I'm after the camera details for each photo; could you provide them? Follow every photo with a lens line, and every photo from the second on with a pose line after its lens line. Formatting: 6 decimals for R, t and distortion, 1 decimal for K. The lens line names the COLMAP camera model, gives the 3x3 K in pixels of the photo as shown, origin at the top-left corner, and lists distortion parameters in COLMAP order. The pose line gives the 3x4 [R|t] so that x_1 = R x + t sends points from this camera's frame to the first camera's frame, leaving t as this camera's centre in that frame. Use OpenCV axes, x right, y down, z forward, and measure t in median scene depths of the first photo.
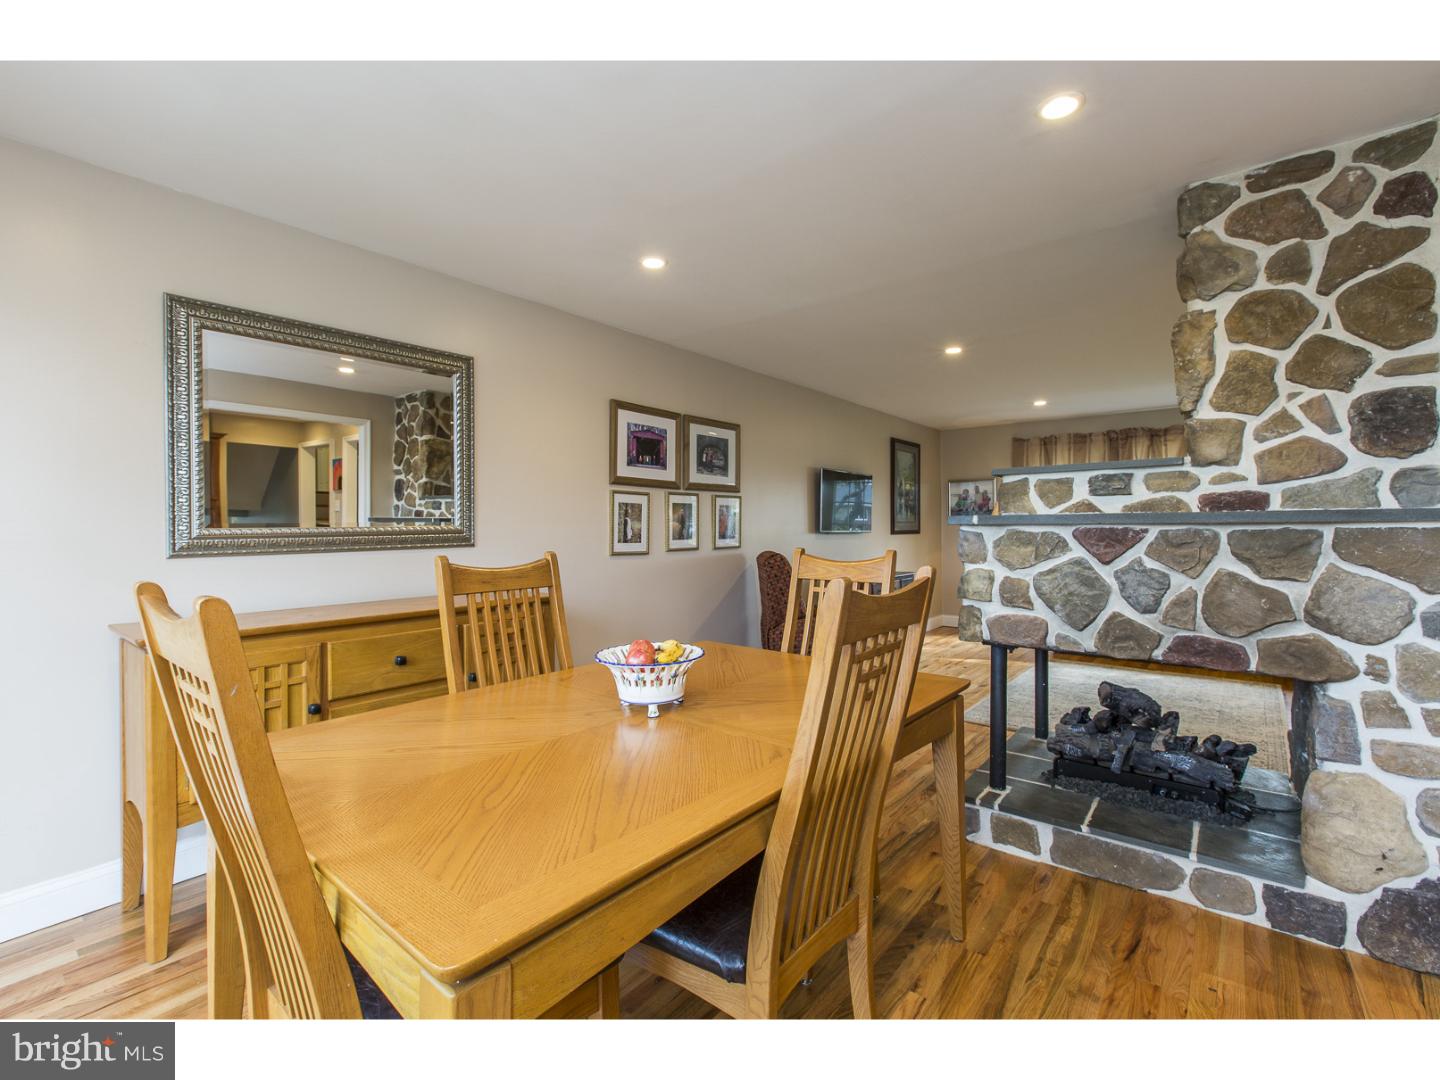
lens RADIAL K [[638.9, 0, 722.9], [0, 638.9, 535.9], [0, 0, 1]] dist [-0.003369, -0.000052]
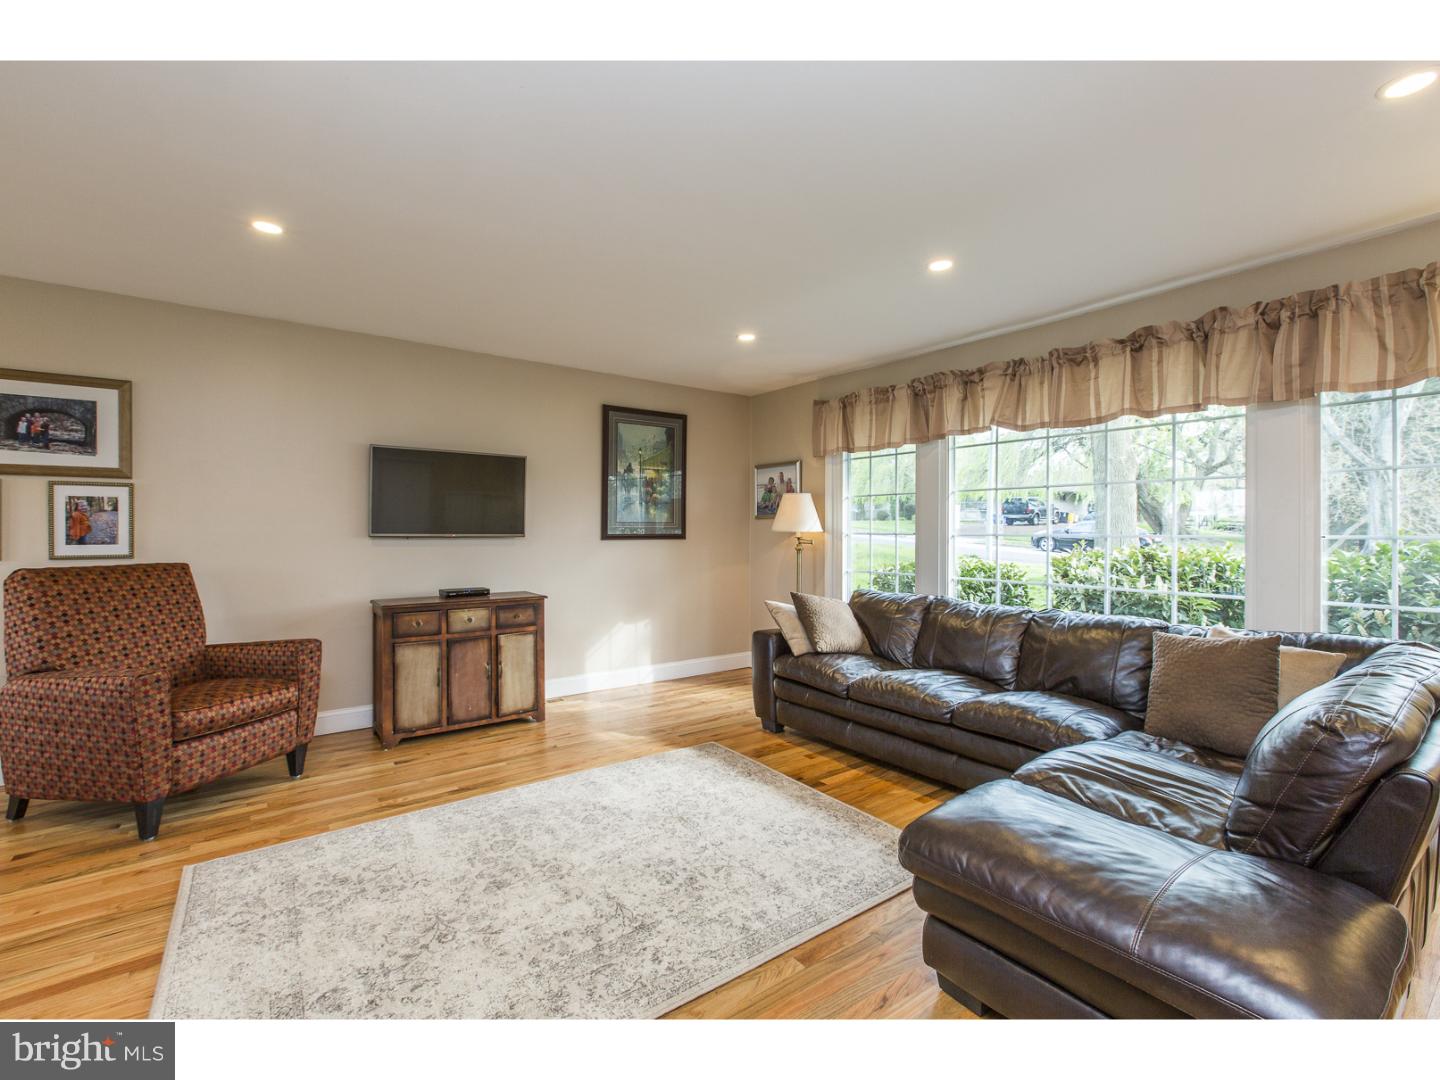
lens RADIAL K [[638.9, 0, 722.9], [0, 638.9, 535.9], [0, 0, 1]] dist [-0.003369, -0.000052]
pose [[0.967525, 0.013846, -0.252396, 0.575454], [-0.013286, 0.999904, 0.003924, -0.011393], [0.252426, -0.000443, 0.967616, 0.340606]]
